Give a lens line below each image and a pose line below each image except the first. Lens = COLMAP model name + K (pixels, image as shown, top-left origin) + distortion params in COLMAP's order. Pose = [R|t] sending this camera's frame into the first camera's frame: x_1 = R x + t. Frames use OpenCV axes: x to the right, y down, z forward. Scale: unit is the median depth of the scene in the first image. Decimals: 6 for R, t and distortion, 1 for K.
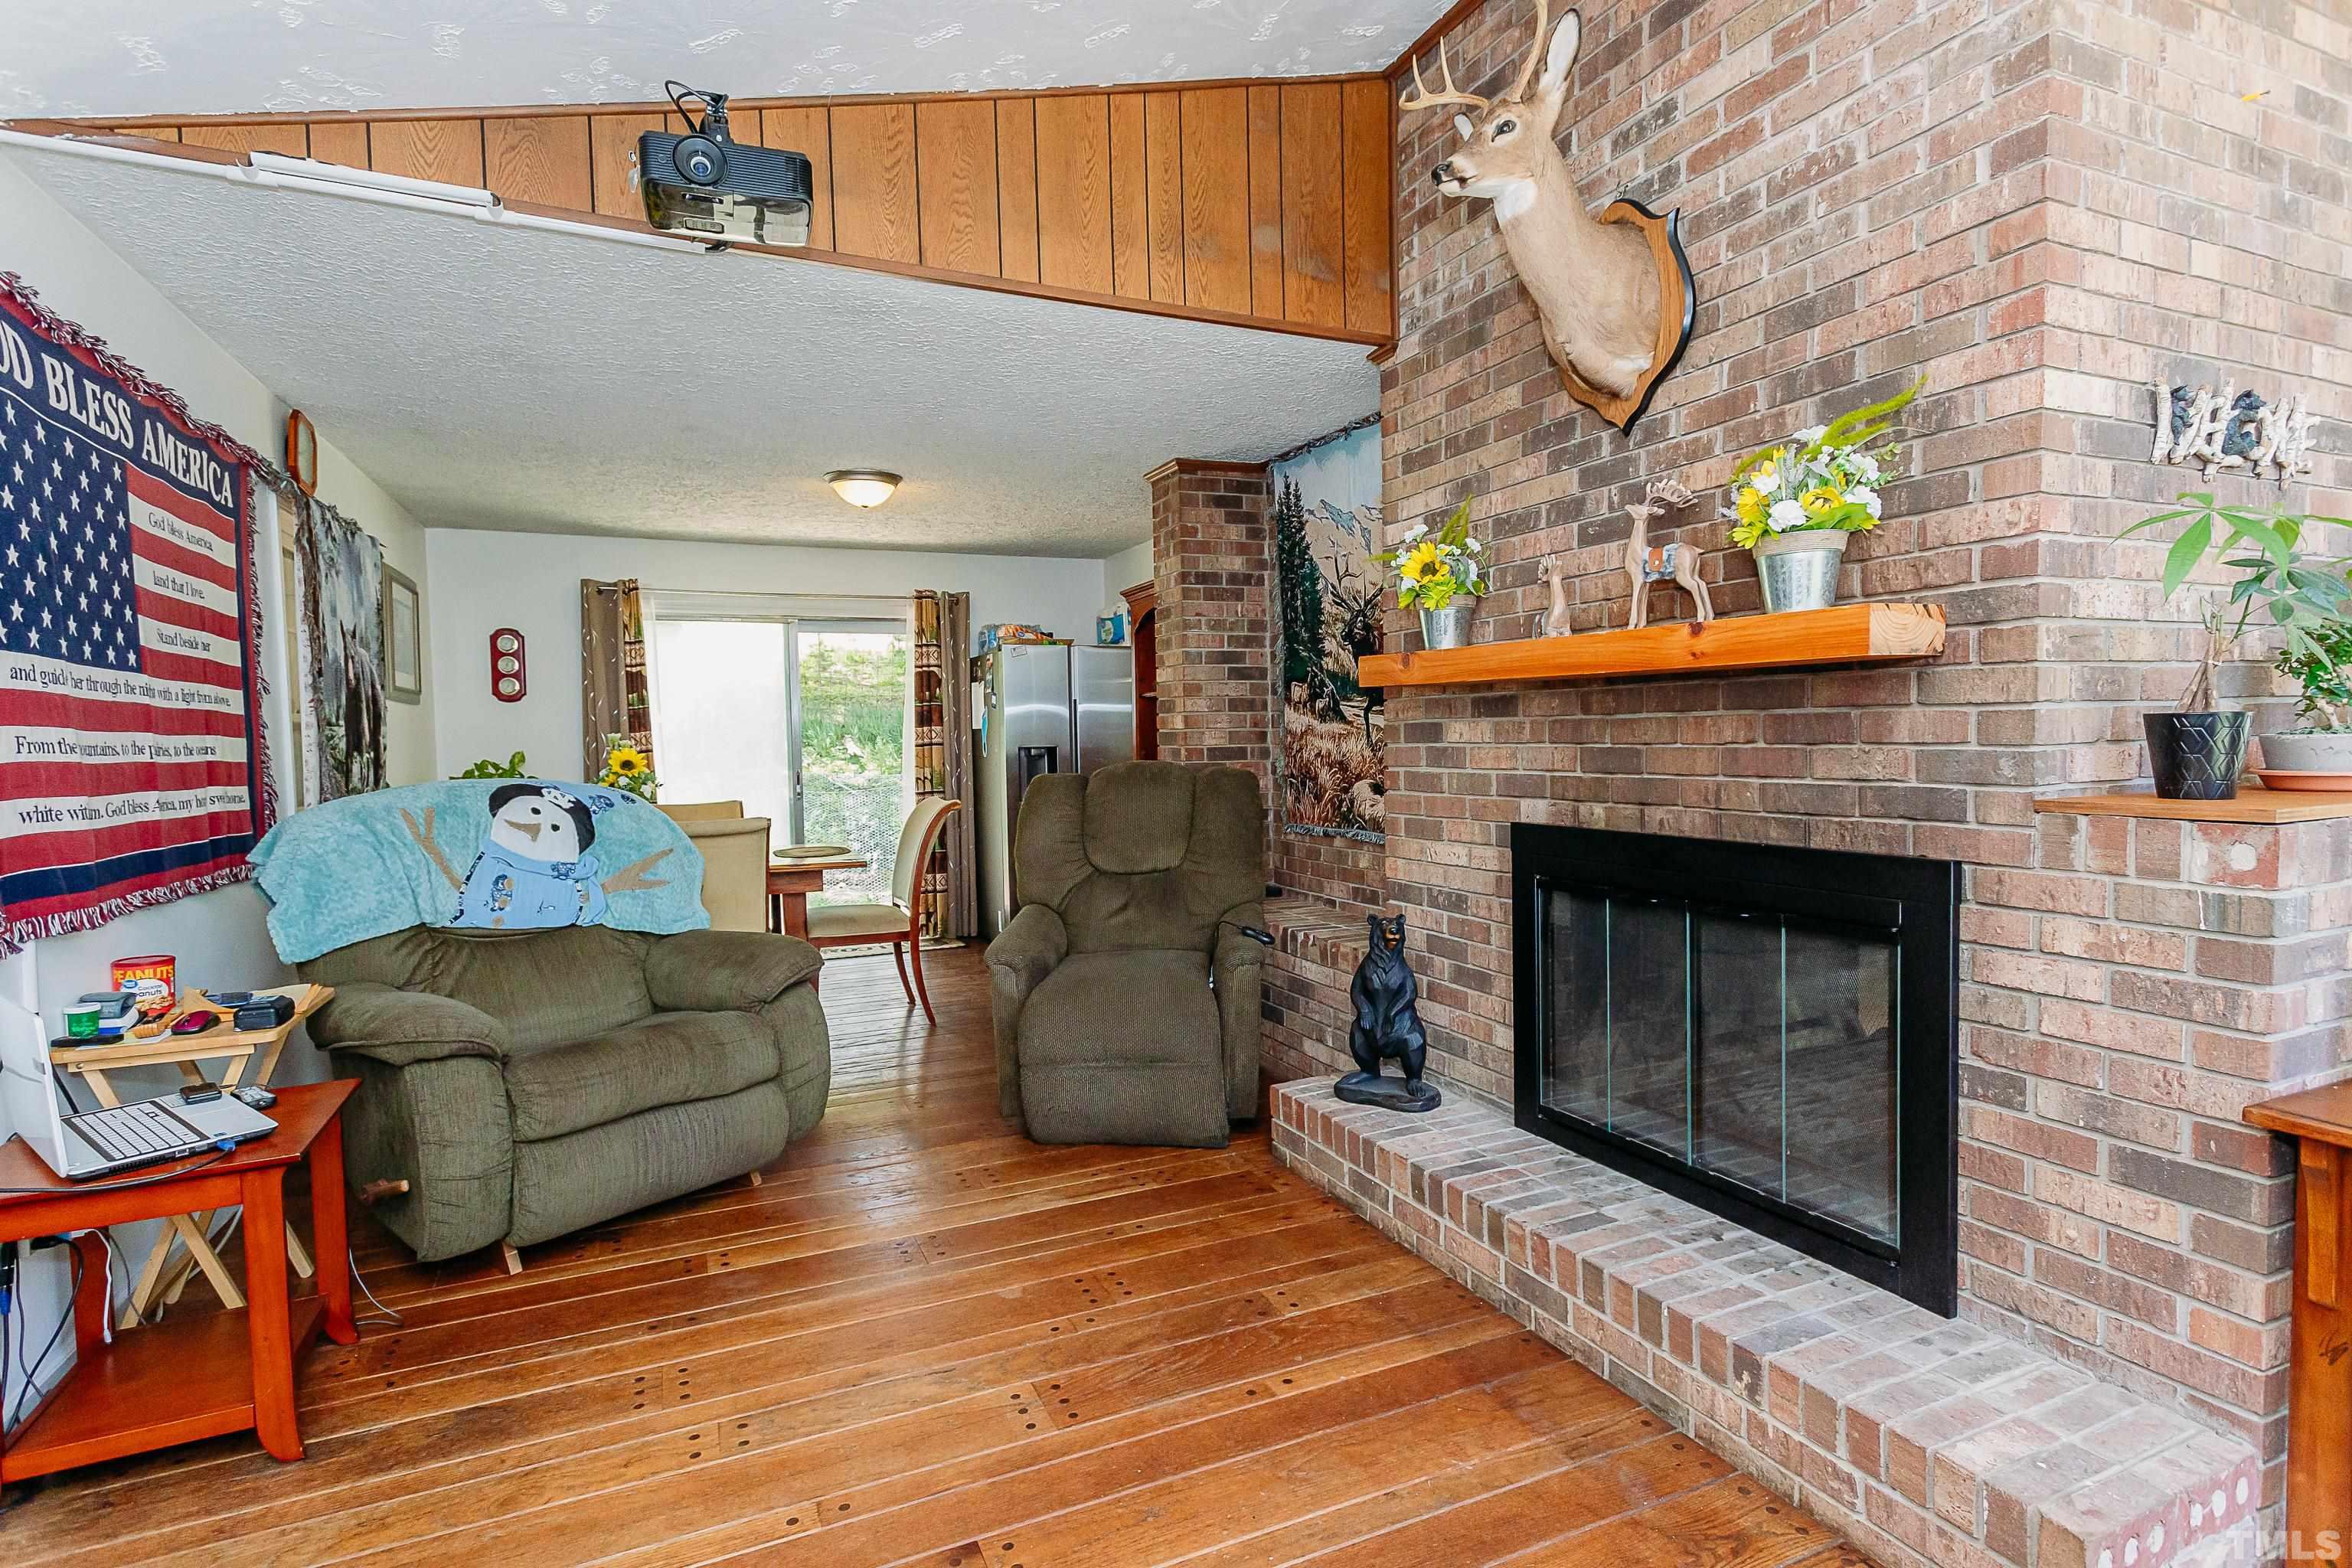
lens RADIAL K [[1158.4, 0, 1175.7], [0, 1158.4, 785.3], [0, 0, 1]] dist [0.007293, 0.000986]
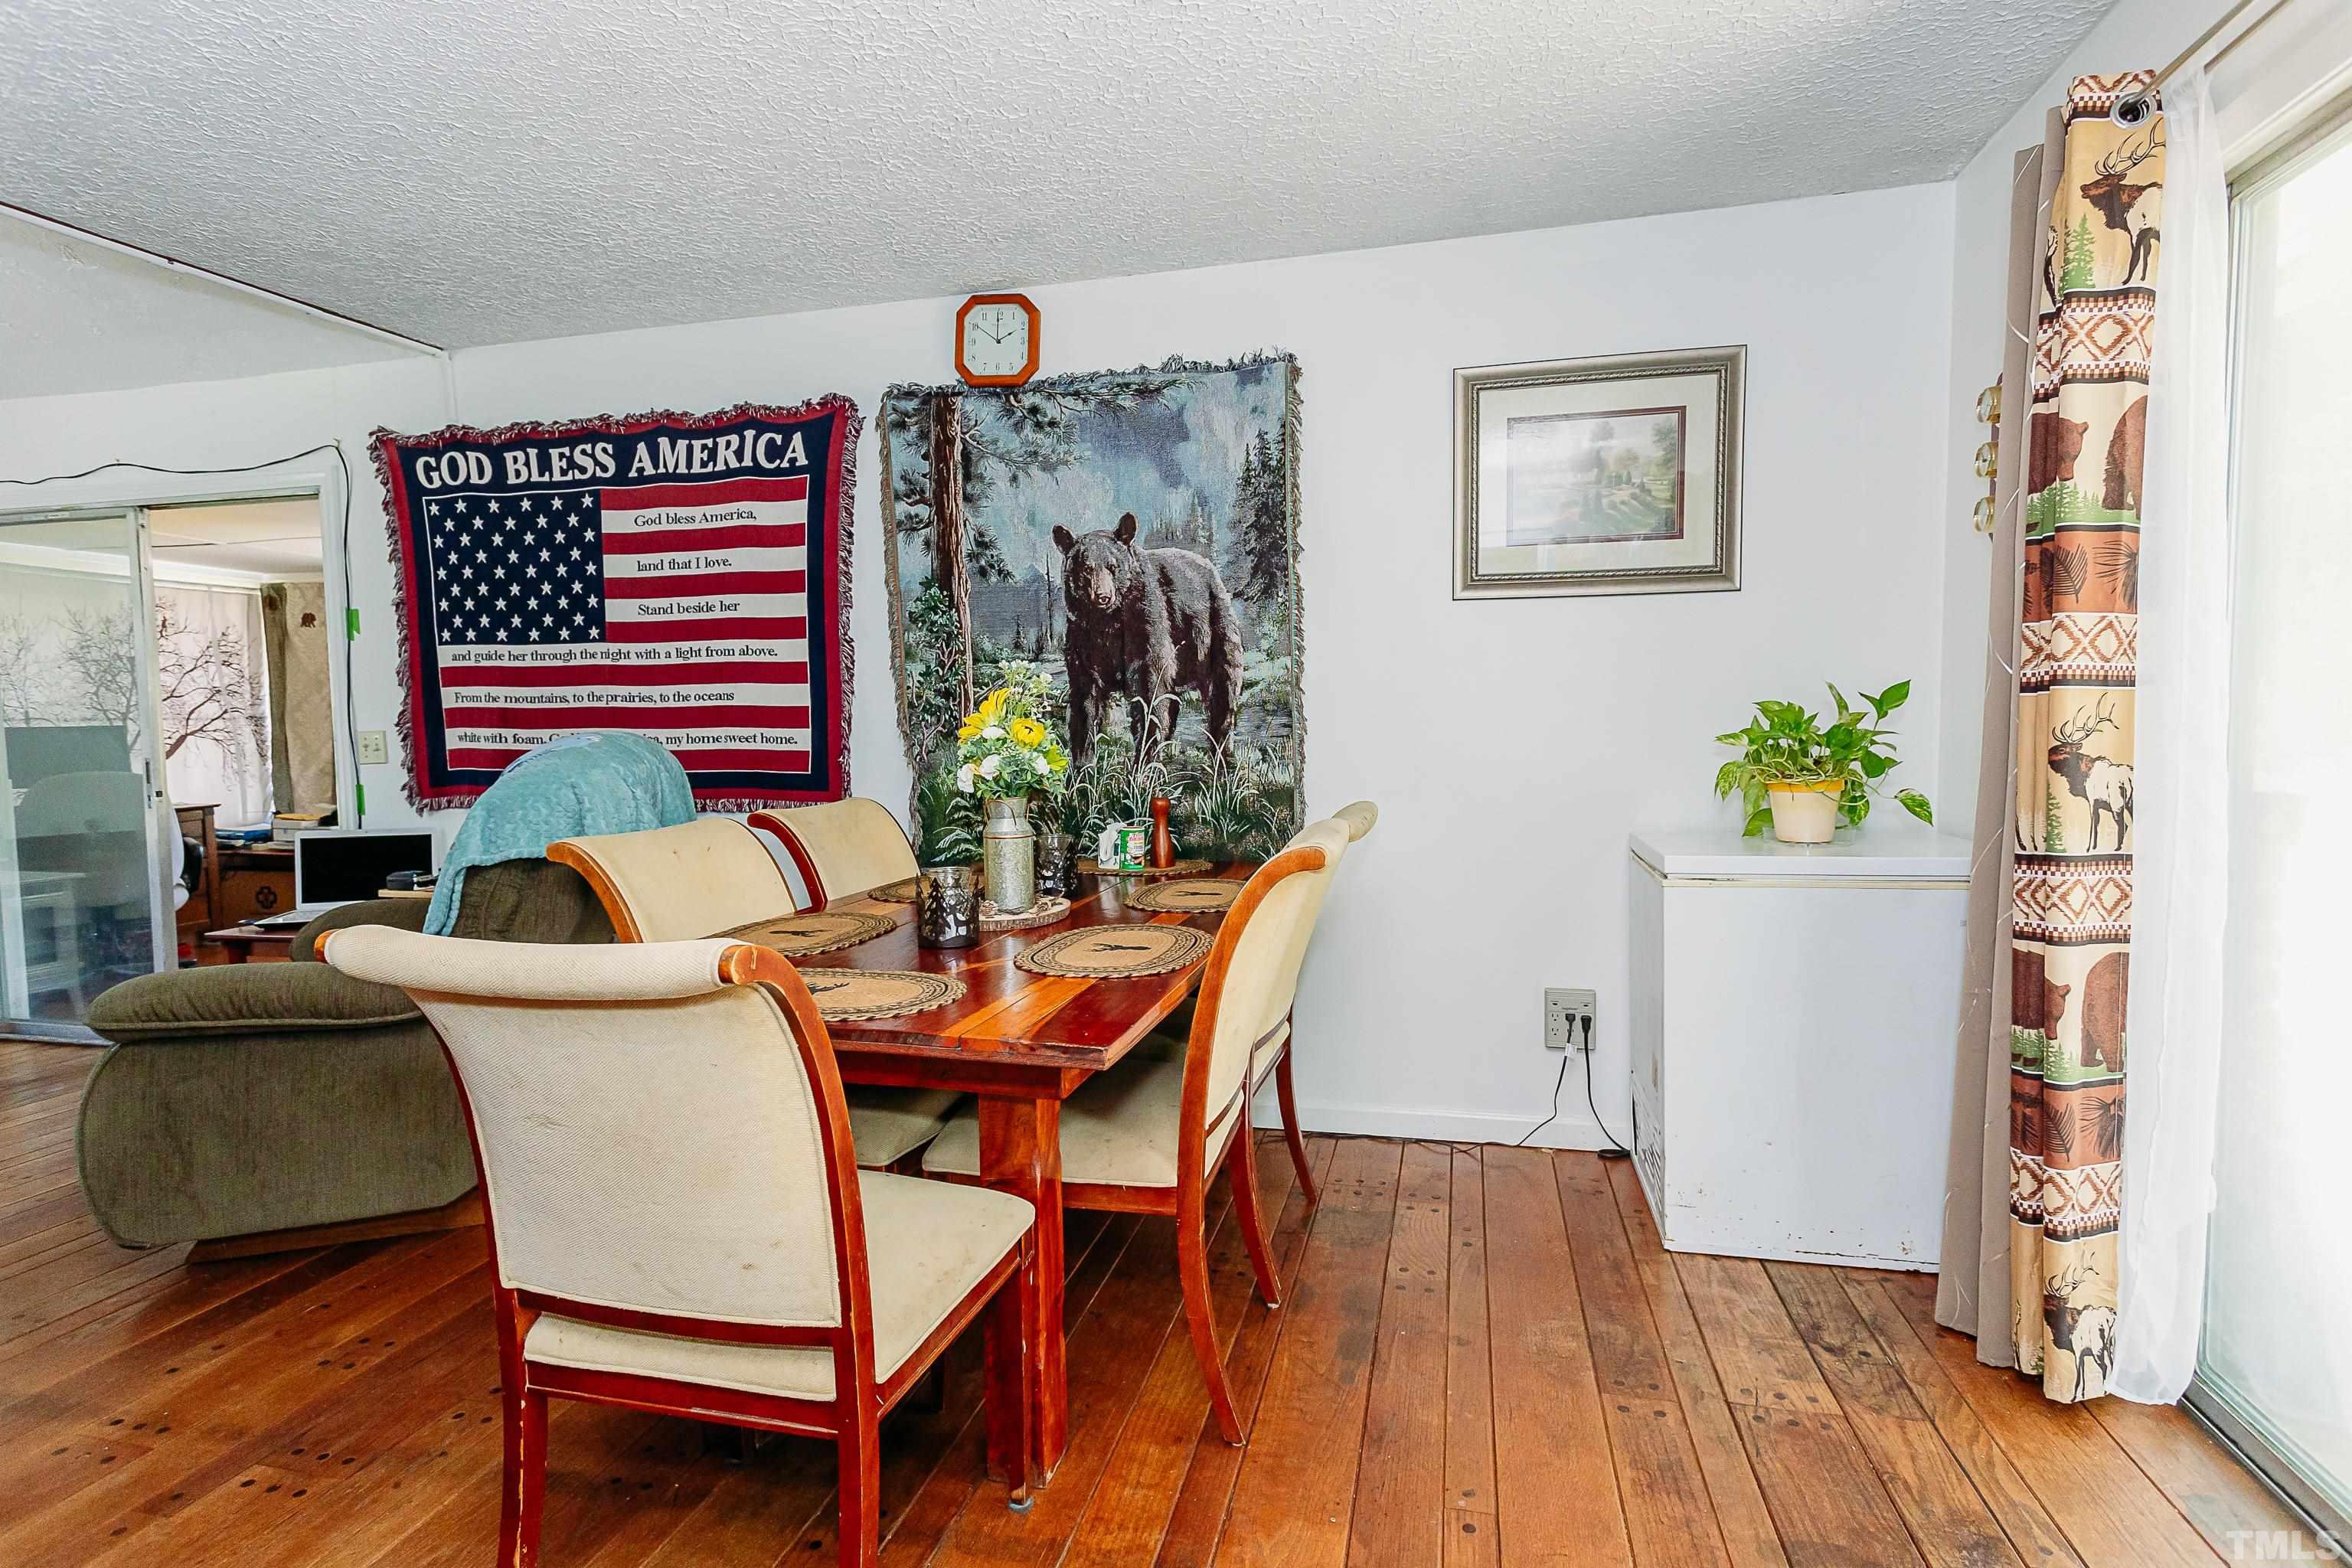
lens RADIAL K [[1158.4, 0, 1175.7], [0, 1158.4, 785.3], [0, 0, 1]] dist [0.007293, 0.000986]
pose [[-0.611501, 0.079351, -0.787255, -0.205667], [-0.007129, 0.994366, 0.105765, -0.078358], [0.791211, 0.070288, -0.607490, 2.397805]]
